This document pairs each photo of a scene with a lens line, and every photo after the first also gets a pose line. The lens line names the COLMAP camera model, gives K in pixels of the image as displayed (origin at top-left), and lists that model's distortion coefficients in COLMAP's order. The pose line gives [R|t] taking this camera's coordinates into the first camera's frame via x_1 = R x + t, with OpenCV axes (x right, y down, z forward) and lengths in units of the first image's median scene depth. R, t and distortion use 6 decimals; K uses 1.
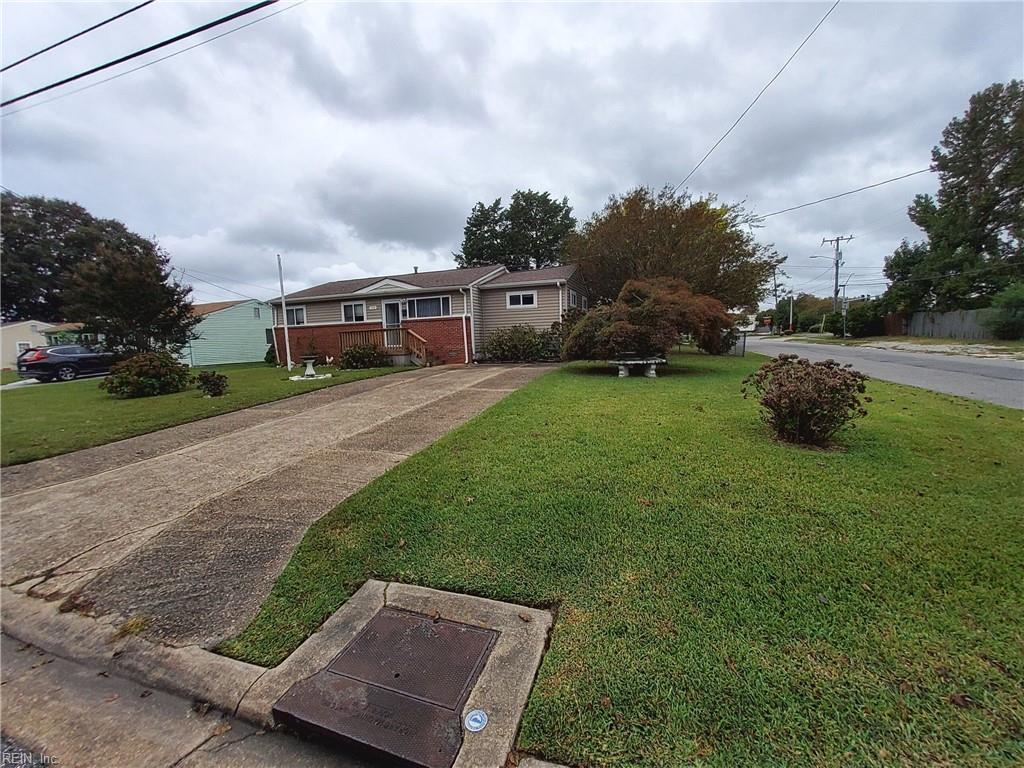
lens RADIAL K [[402.4, 0, 509.8], [0, 402.4, 380.0], [0, 0, 1]] dist [-0.014163, 0.001136]
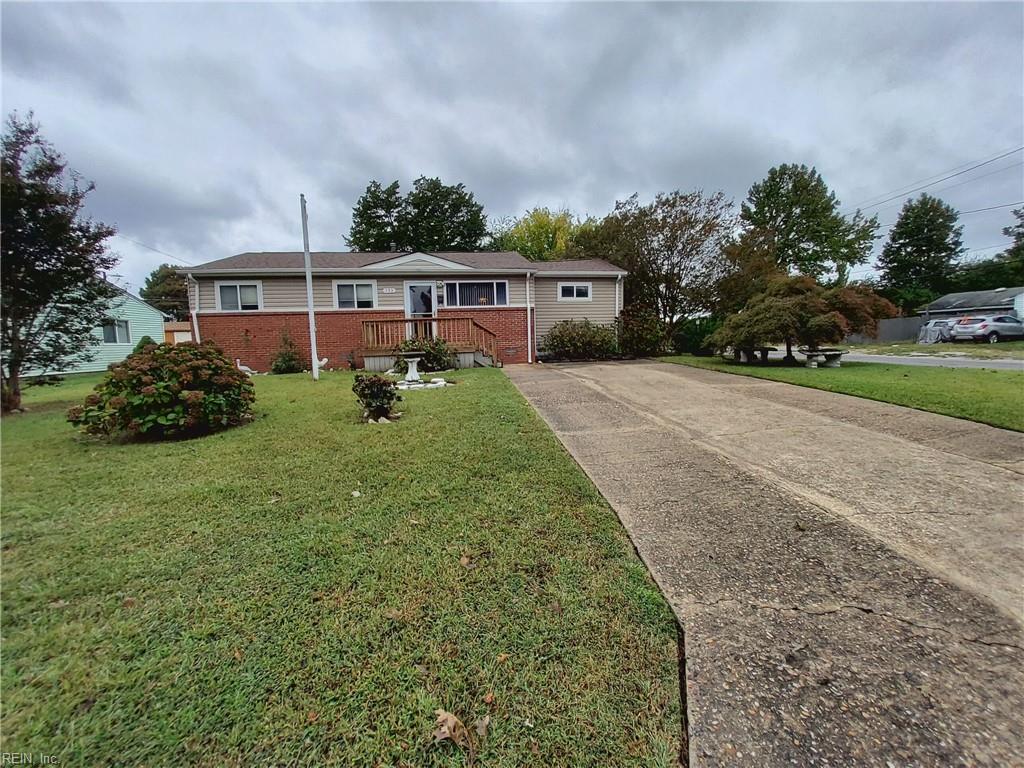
lens RADIAL K [[402.4, 0, 504.8], [0, 402.4, 373.7], [0, 0, 1]] dist [-0.014163, 0.001136]
pose [[0.891153, -0.029807, 0.452724, -0.507494], [0.041407, 0.999019, -0.015732, -0.006801], [-0.451810, 0.032765, 0.891512, 0.260091]]
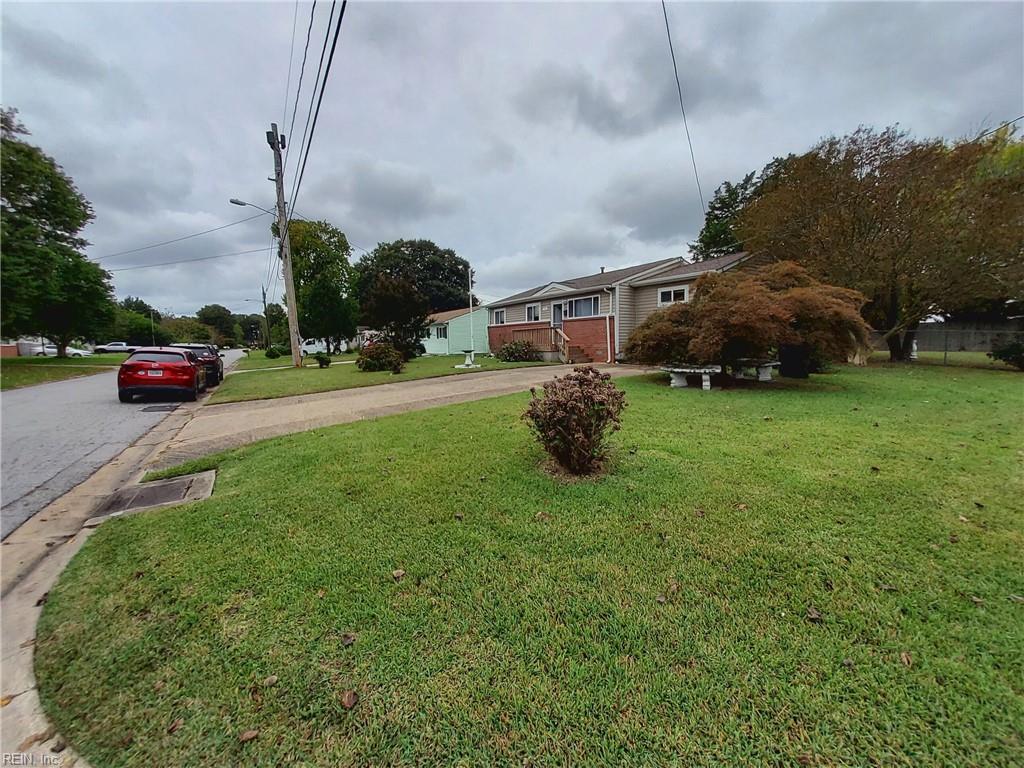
lens RADIAL K [[402.4, 0, 511.0], [0, 402.4, 383.4], [0, 0, 1]] dist [-0.014163, 0.001136]
pose [[0.778396, 0.086660, -0.621763, 0.312289], [-0.075452, 0.996161, 0.044383, -0.015235], [0.623223, 0.012365, 0.781947, 0.066422]]
